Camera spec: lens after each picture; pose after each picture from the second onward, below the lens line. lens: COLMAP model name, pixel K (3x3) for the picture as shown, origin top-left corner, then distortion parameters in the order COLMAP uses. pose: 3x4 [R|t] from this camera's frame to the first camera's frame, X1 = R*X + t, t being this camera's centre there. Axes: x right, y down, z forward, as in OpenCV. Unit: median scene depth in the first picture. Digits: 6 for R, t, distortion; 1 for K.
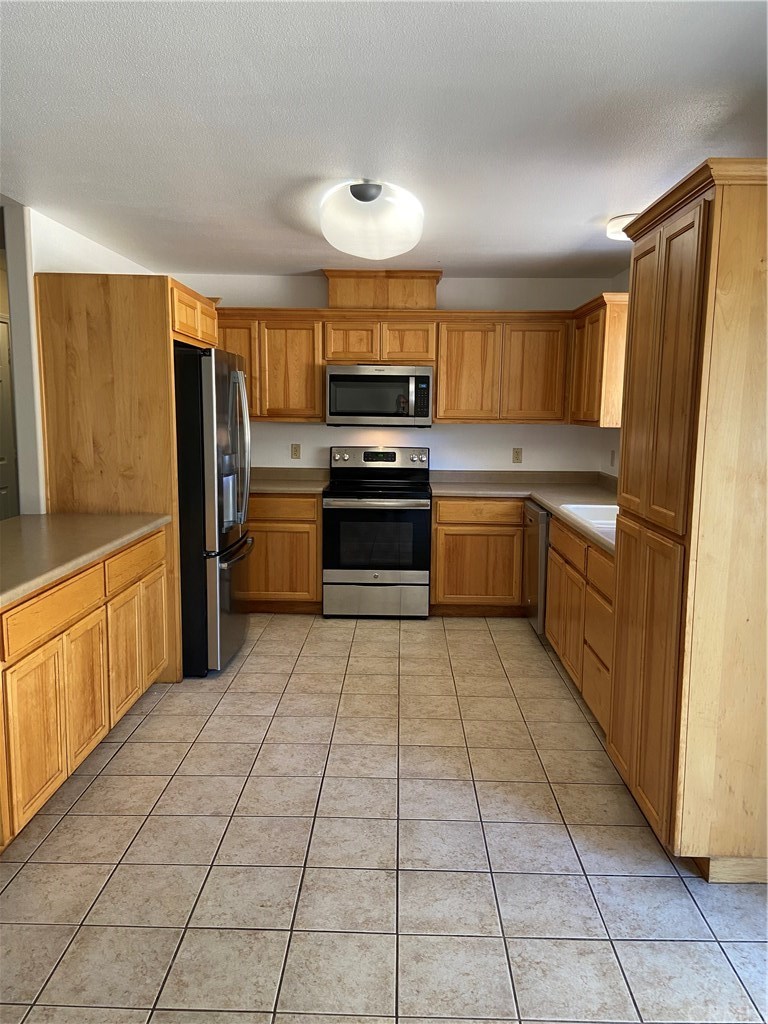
lens RADIAL K [[765.8, 0, 384.0], [0, 765.8, 512.0], [0, 0, 1]] dist [0.123096, -0.133764]
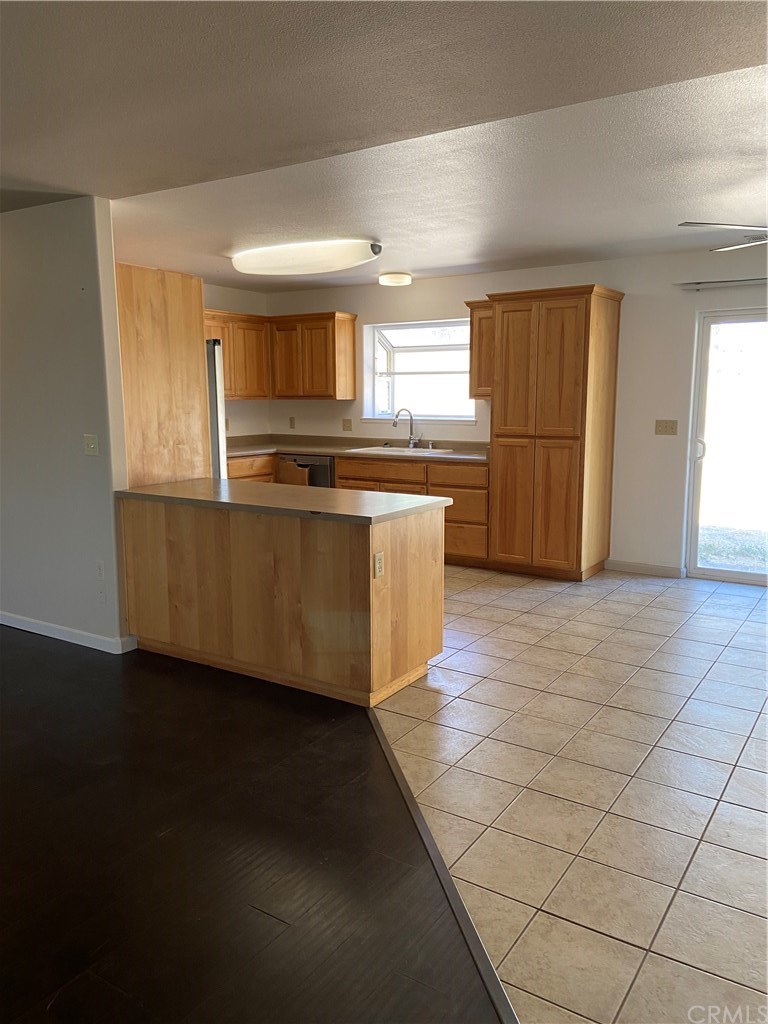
lens RADIAL K [[765.8, 0, 384.0], [0, 765.8, 512.0], [0, 0, 1]] dist [0.123096, -0.133764]
pose [[0.533953, -0.143924, 0.833175, -1.162364], [0.125410, 0.987987, 0.090296, -0.018480], [-0.836162, 0.056274, 0.545588, 0.127643]]
